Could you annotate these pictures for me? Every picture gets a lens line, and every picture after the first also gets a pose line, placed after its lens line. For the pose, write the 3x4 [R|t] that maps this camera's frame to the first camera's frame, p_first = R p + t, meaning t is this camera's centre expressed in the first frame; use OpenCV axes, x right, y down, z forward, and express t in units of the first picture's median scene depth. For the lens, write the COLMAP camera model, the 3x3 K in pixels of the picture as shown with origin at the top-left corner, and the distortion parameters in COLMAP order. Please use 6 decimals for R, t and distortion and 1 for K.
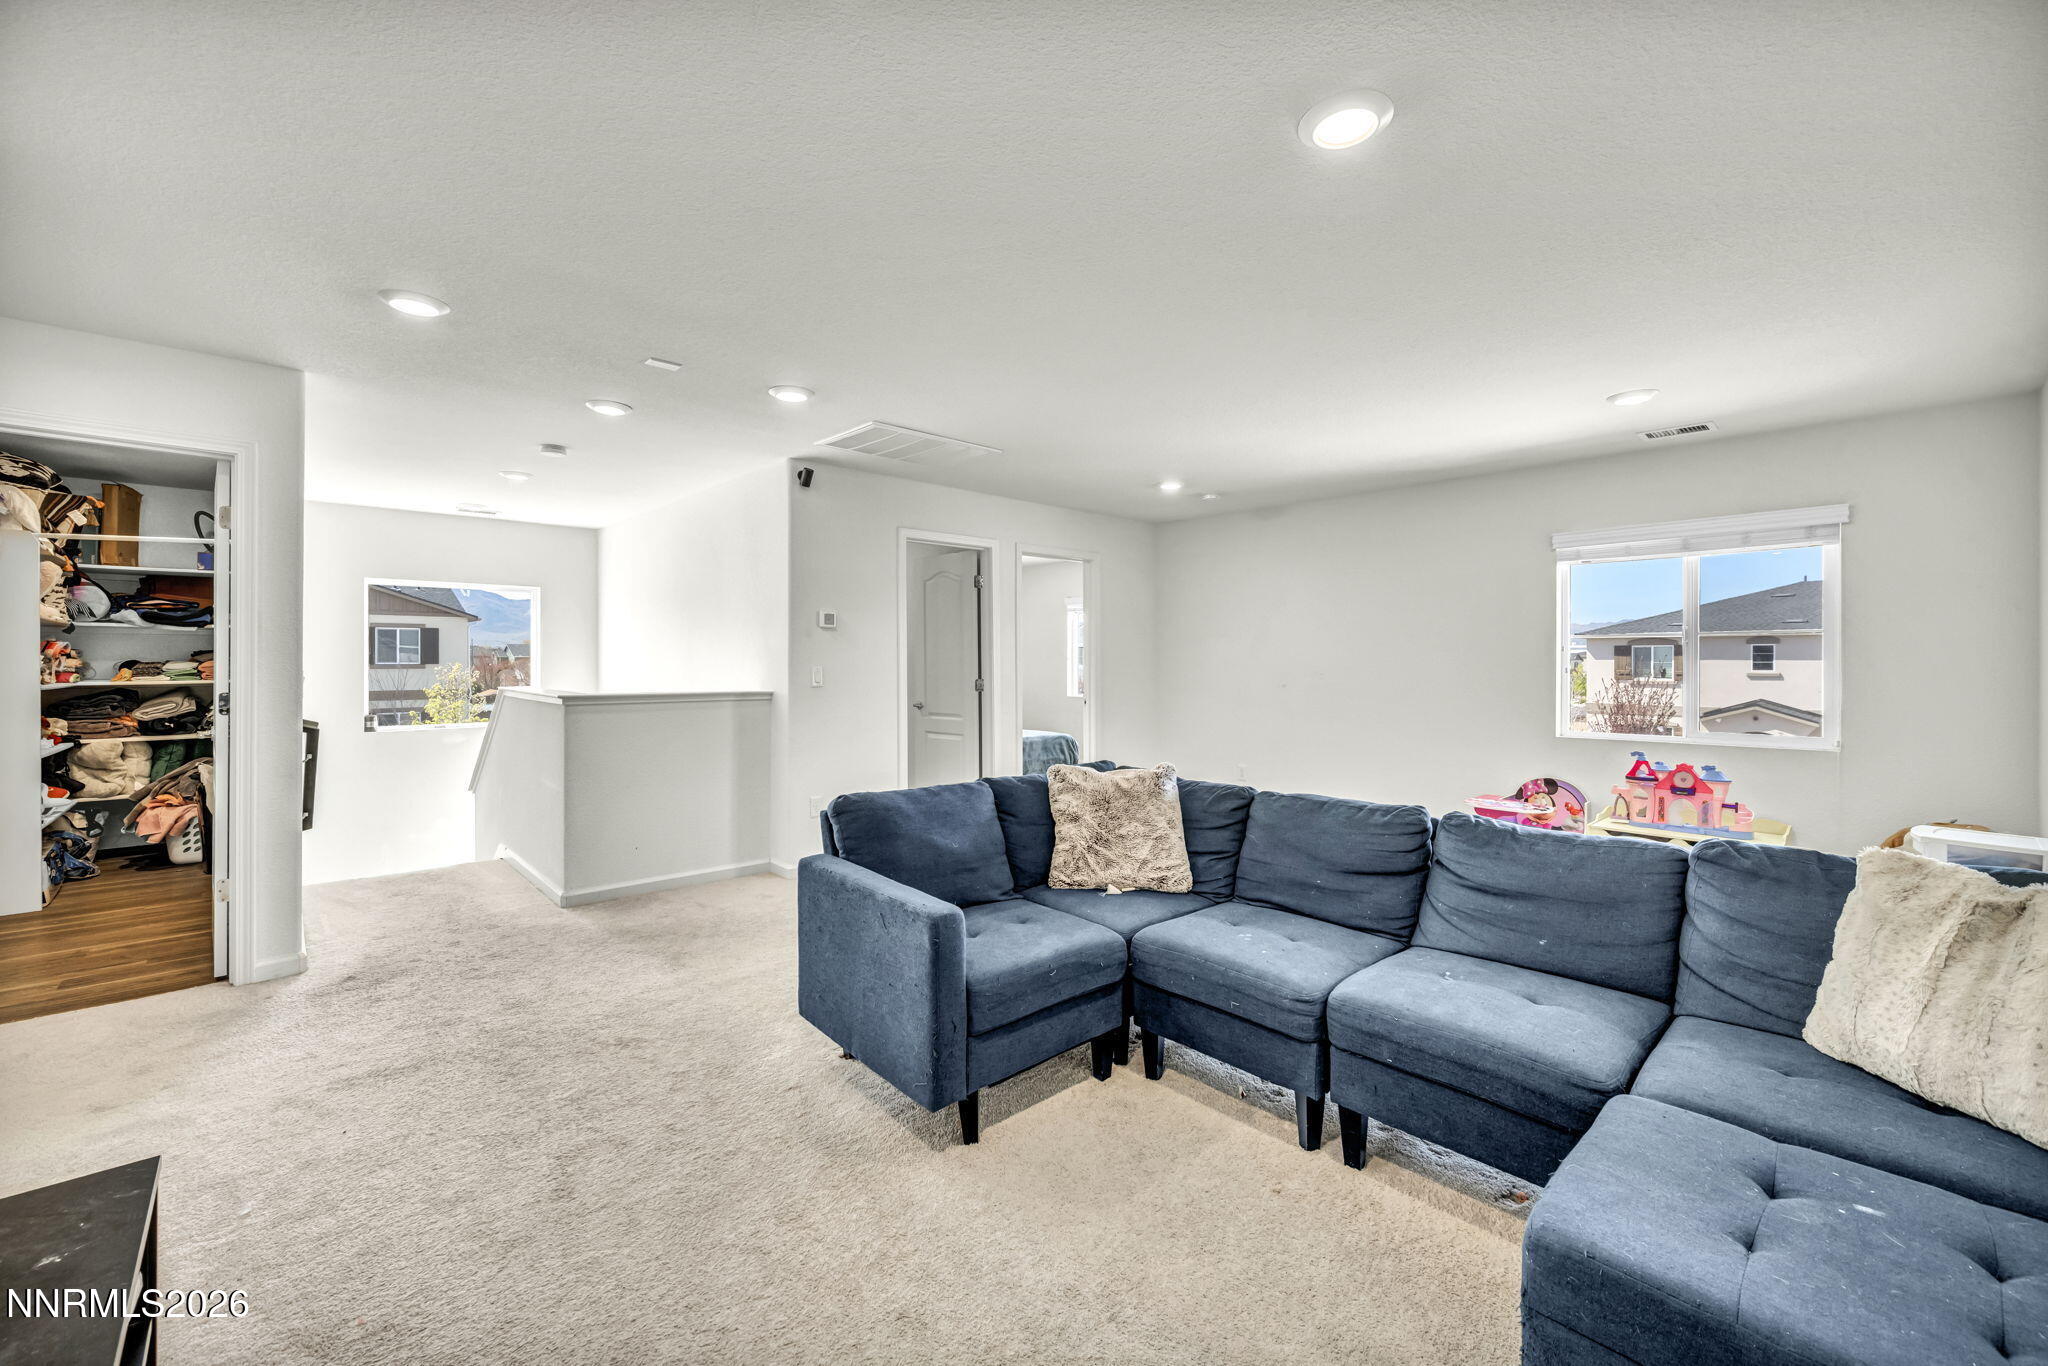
lens RADIAL K [[821.5, 0, 1035.2], [0, 821.5, 652.1], [0, 0, 1]] dist [-0.000134, -0.000090]
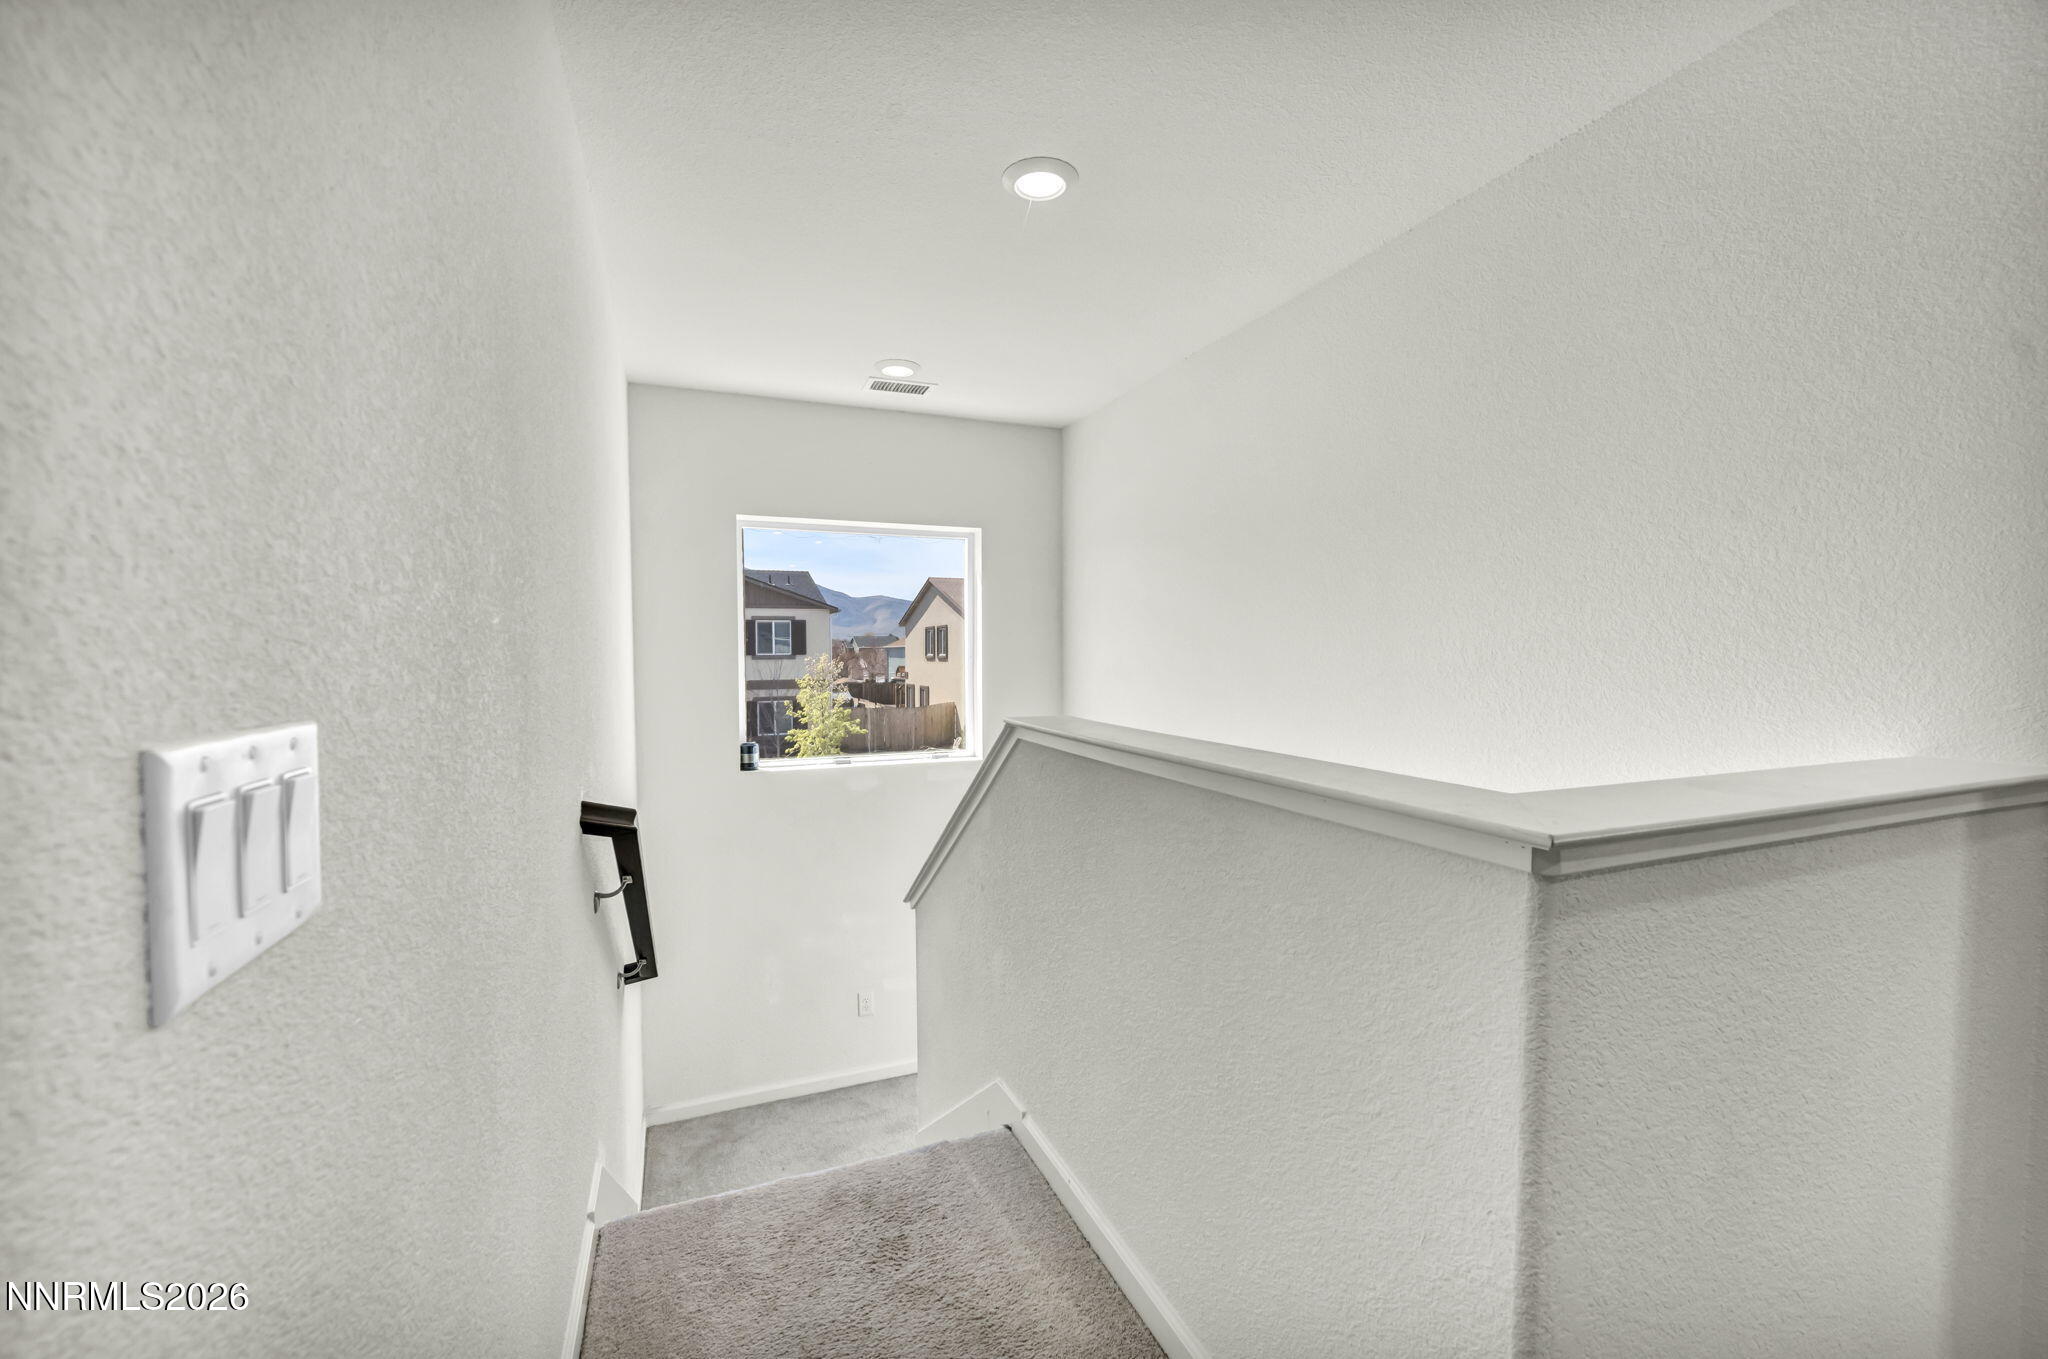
lens RADIAL K [[821.5, 0, 1035.2], [0, 821.5, 648.6], [0, 0, 1]] dist [-0.000134, -0.000090]
pose [[0.939392, -0.010169, -0.342694, -0.546296], [0.014009, 0.999864, 0.008731, 0.010369], [0.342558, -0.013003, 0.939407, 0.683835]]
